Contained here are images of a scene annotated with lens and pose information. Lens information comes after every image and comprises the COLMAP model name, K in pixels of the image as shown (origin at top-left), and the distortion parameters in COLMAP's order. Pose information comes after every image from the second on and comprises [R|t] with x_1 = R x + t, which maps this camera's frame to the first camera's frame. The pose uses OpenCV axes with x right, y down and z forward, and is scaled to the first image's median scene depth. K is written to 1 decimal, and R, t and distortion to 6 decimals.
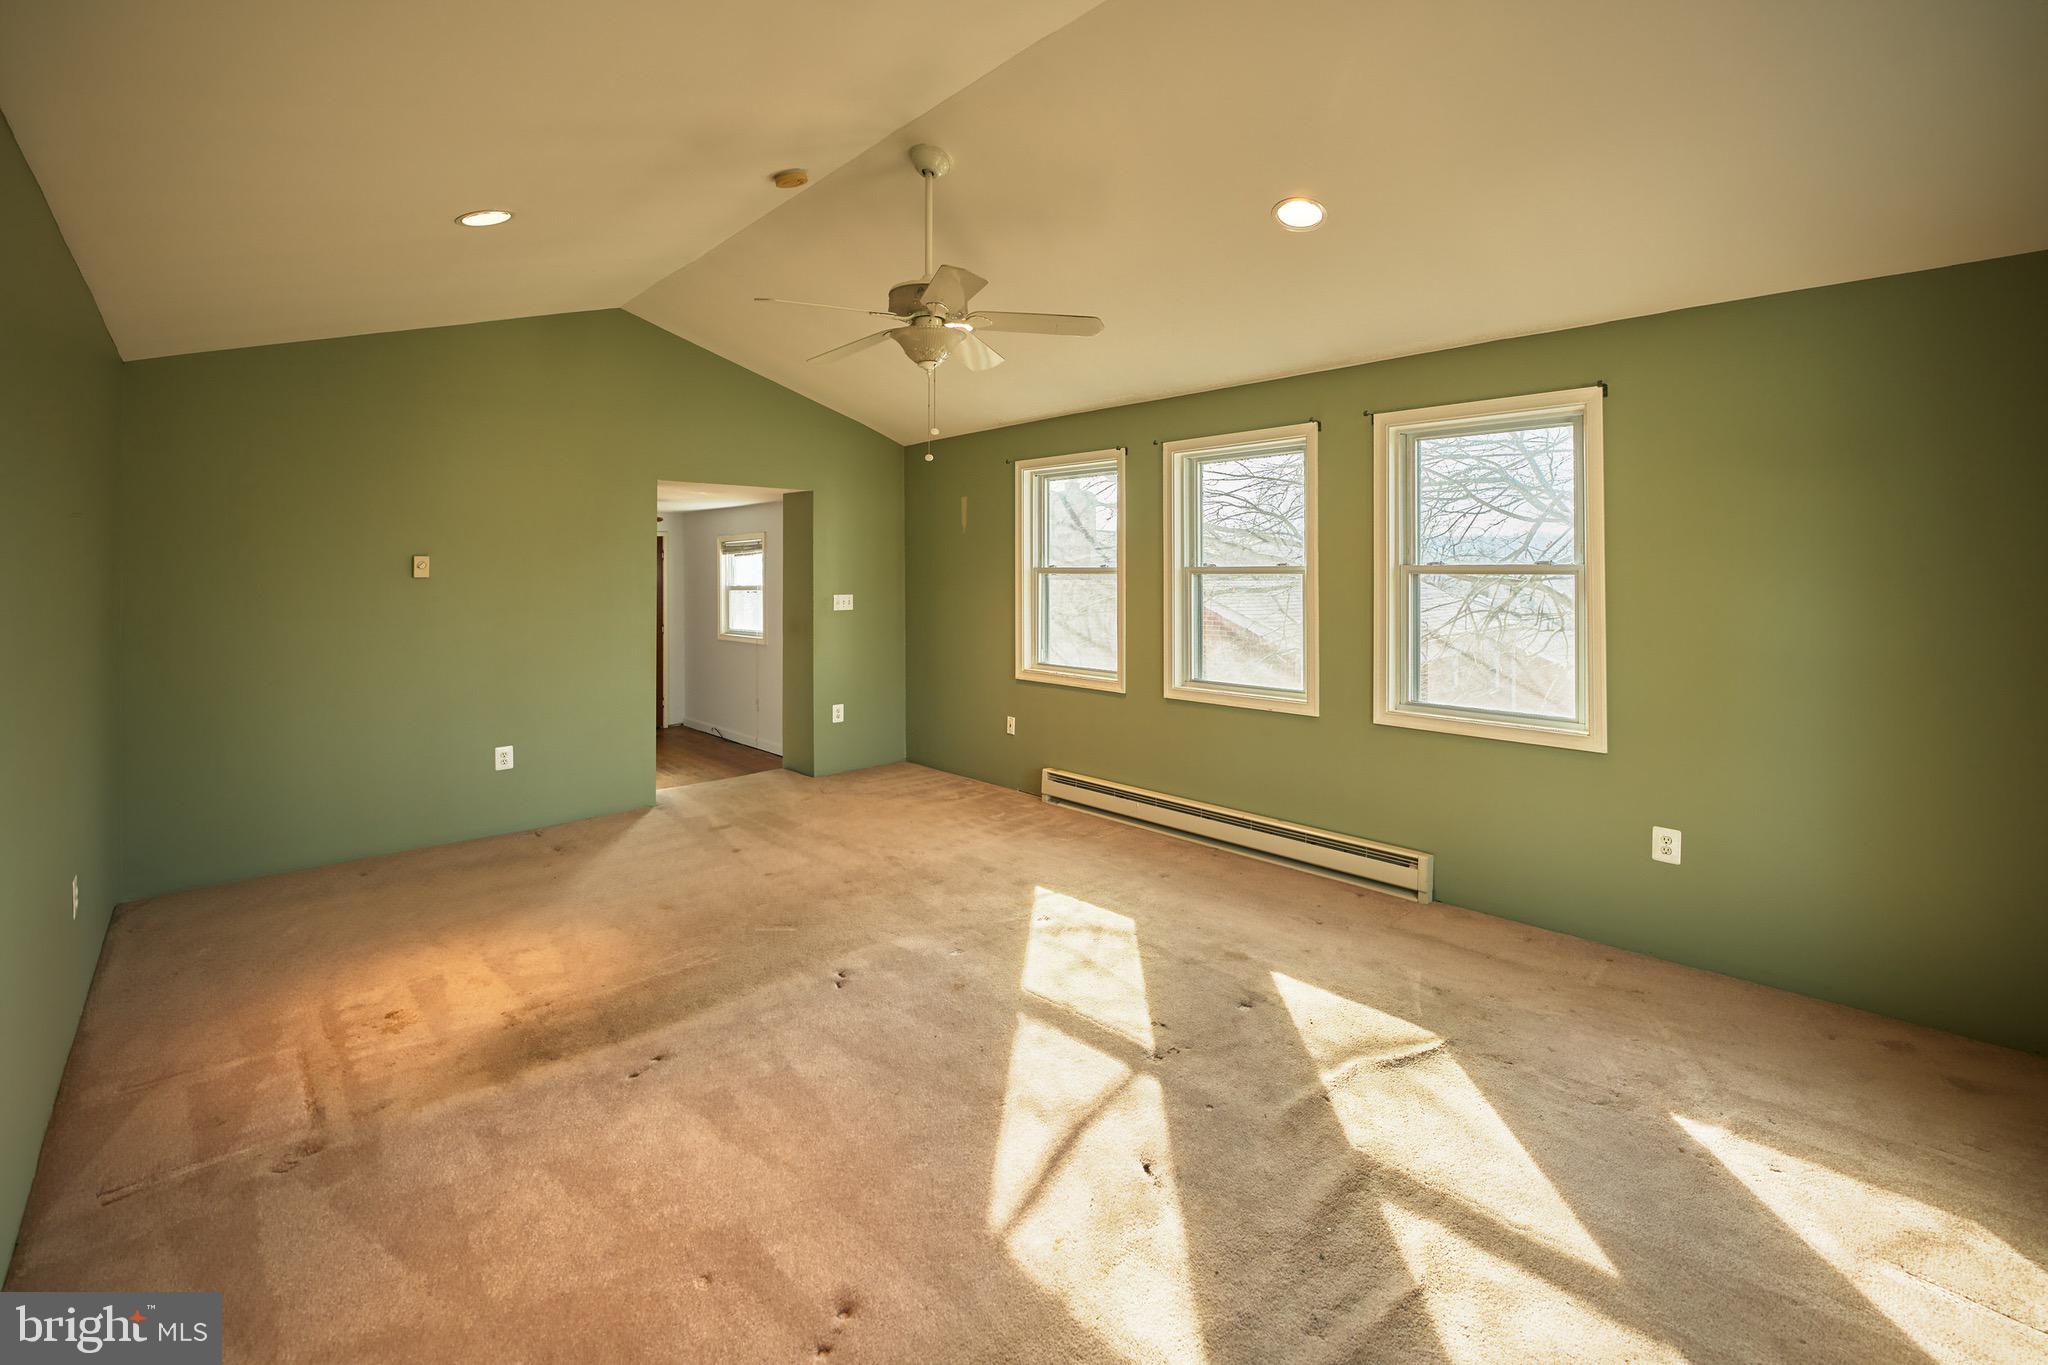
lens RADIAL K [[878.4, 0, 1022.7], [0, 878.4, 560.8], [0, 0, 1]] dist [-0.011475, 0.000069]
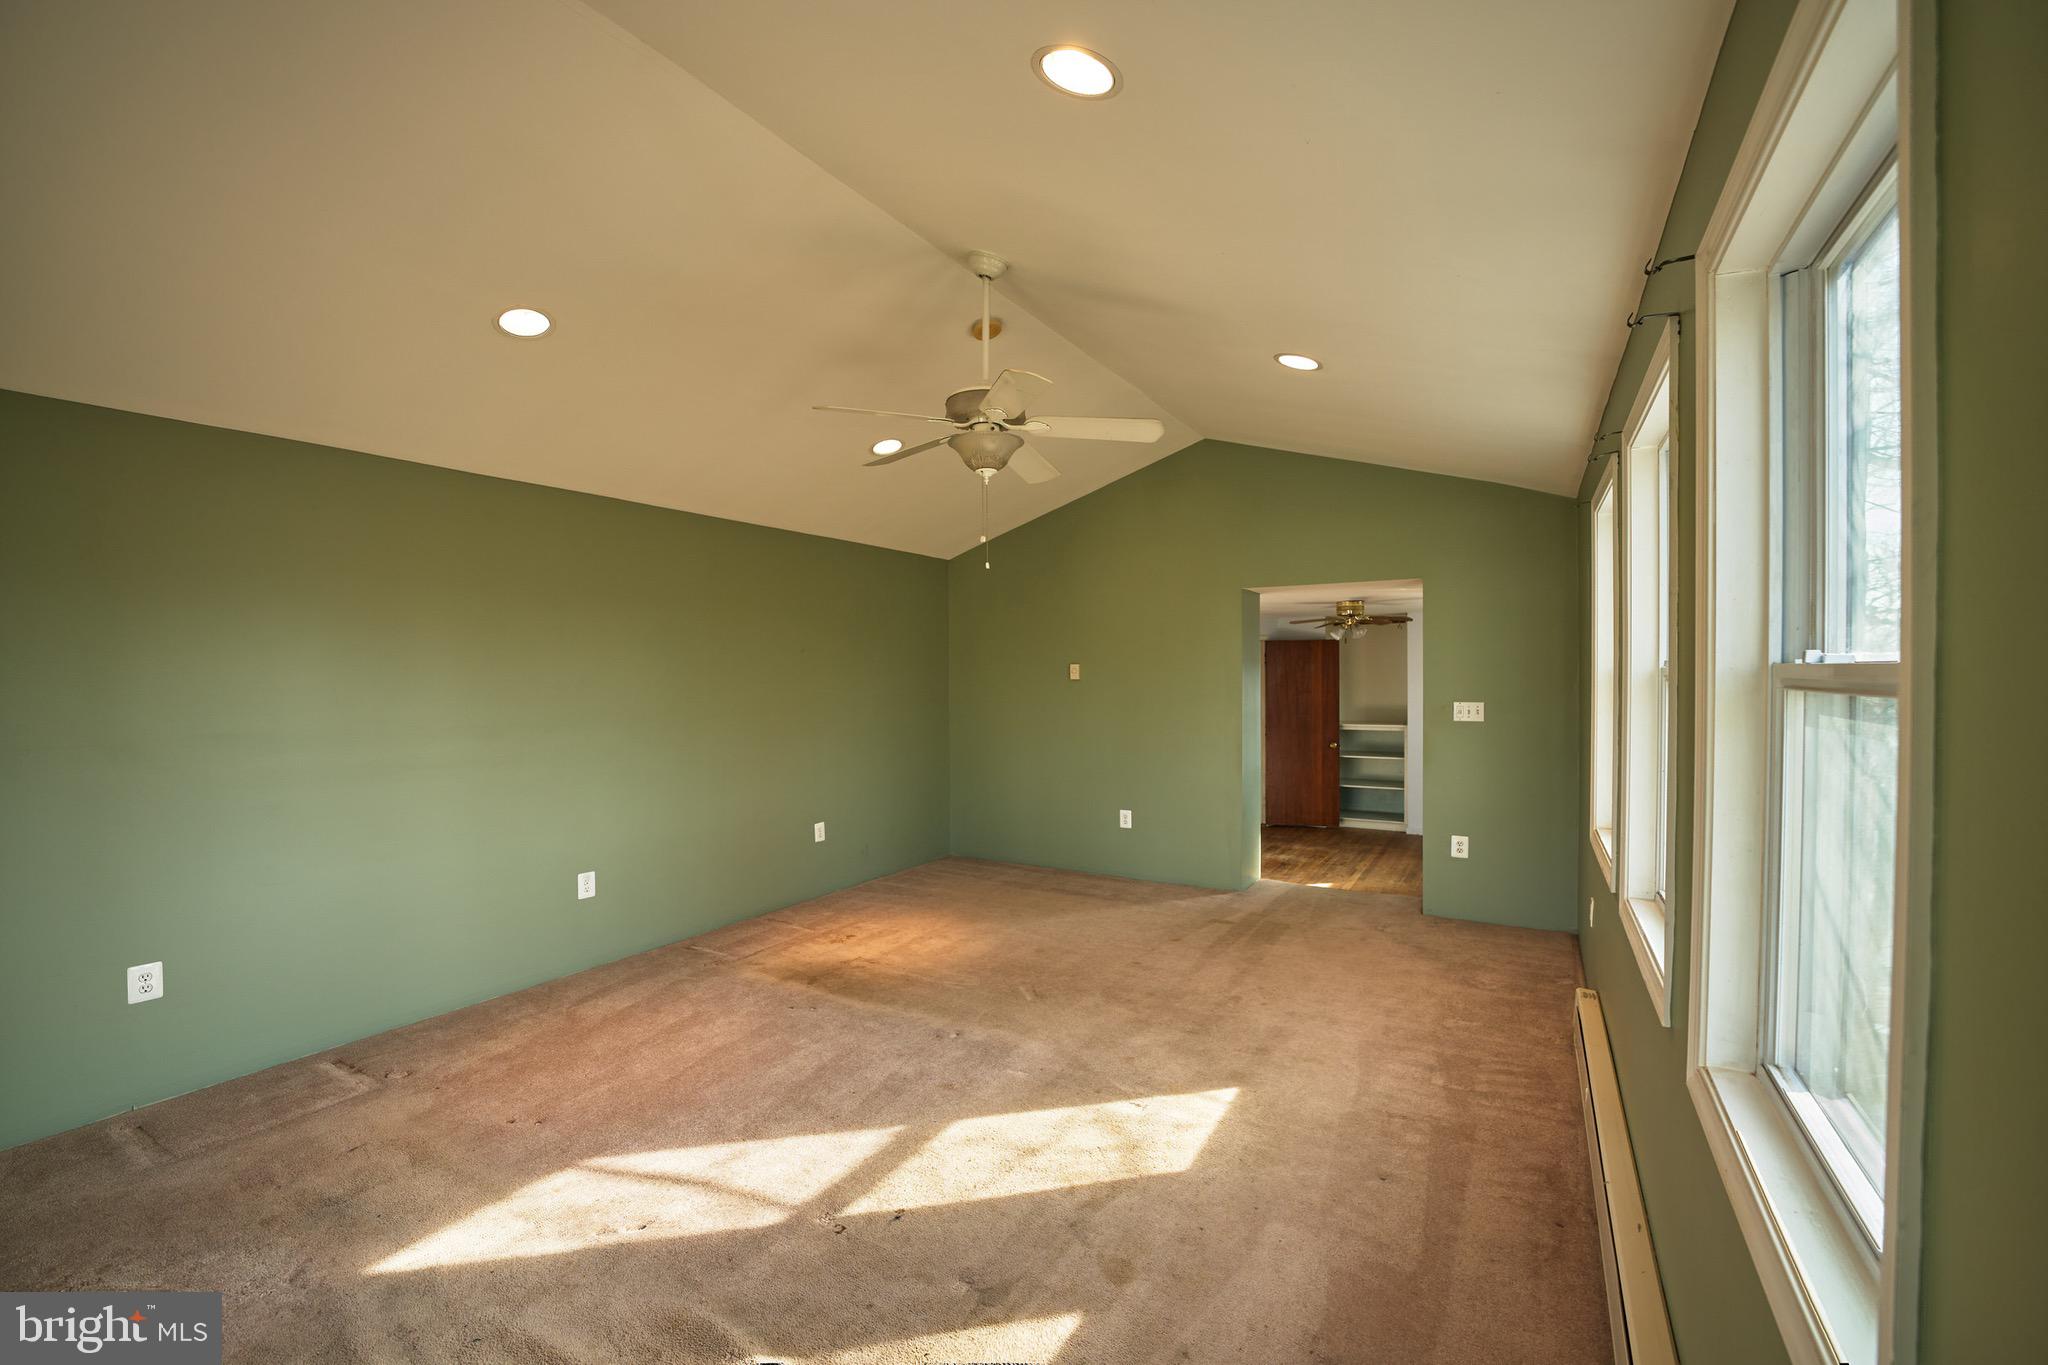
lens RADIAL K [[828.8, 0, 1018.5], [0, 828.8, 693.4], [0, 0, 1]] dist [-0.024557, 0.000152]
pose [[0.269634, 0.020854, -0.962737, 0.883733], [0.017751, 0.999488, 0.026621, 0.006780], [0.962799, -0.024267, 0.269125, 0.858551]]
